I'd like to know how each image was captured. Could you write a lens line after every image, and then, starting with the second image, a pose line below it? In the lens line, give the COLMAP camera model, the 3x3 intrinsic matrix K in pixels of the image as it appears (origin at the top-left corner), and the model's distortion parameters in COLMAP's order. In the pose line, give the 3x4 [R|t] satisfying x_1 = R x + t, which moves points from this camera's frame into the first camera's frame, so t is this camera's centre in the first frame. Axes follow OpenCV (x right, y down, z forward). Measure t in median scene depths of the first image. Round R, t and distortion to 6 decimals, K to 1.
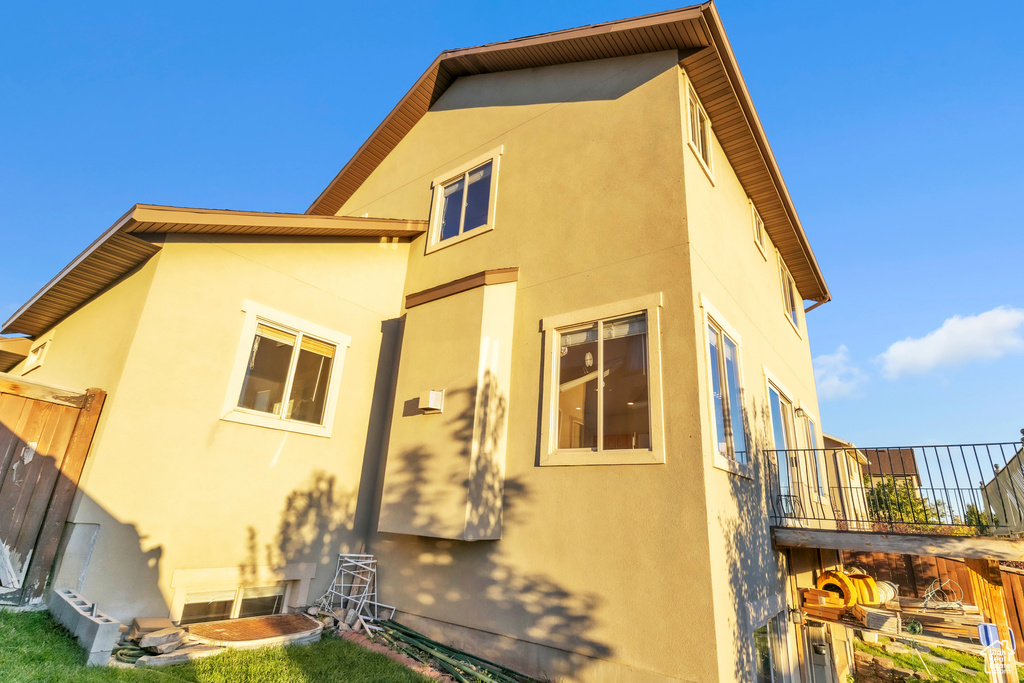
lens RADIAL K [[503.5, 0, 514.2], [0, 503.5, 341.9], [0, 0, 1]] dist [0.024729, 0.000401]
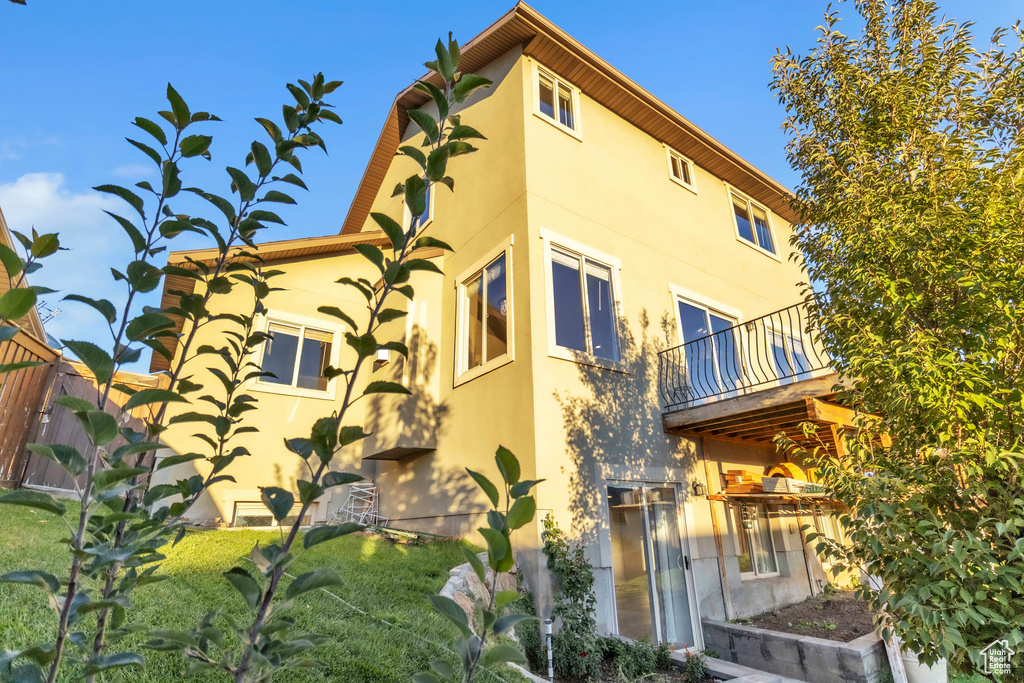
lens RADIAL K [[503.5, 0, 509.0], [0, 503.5, 339.4], [0, 0, 1]] dist [0.024729, 0.000401]
pose [[0.954165, -0.170252, -0.246137, 0.505394], [0.160894, 0.985278, -0.057797, 0.214531], [0.252354, 0.015546, 0.967510, -0.197815]]
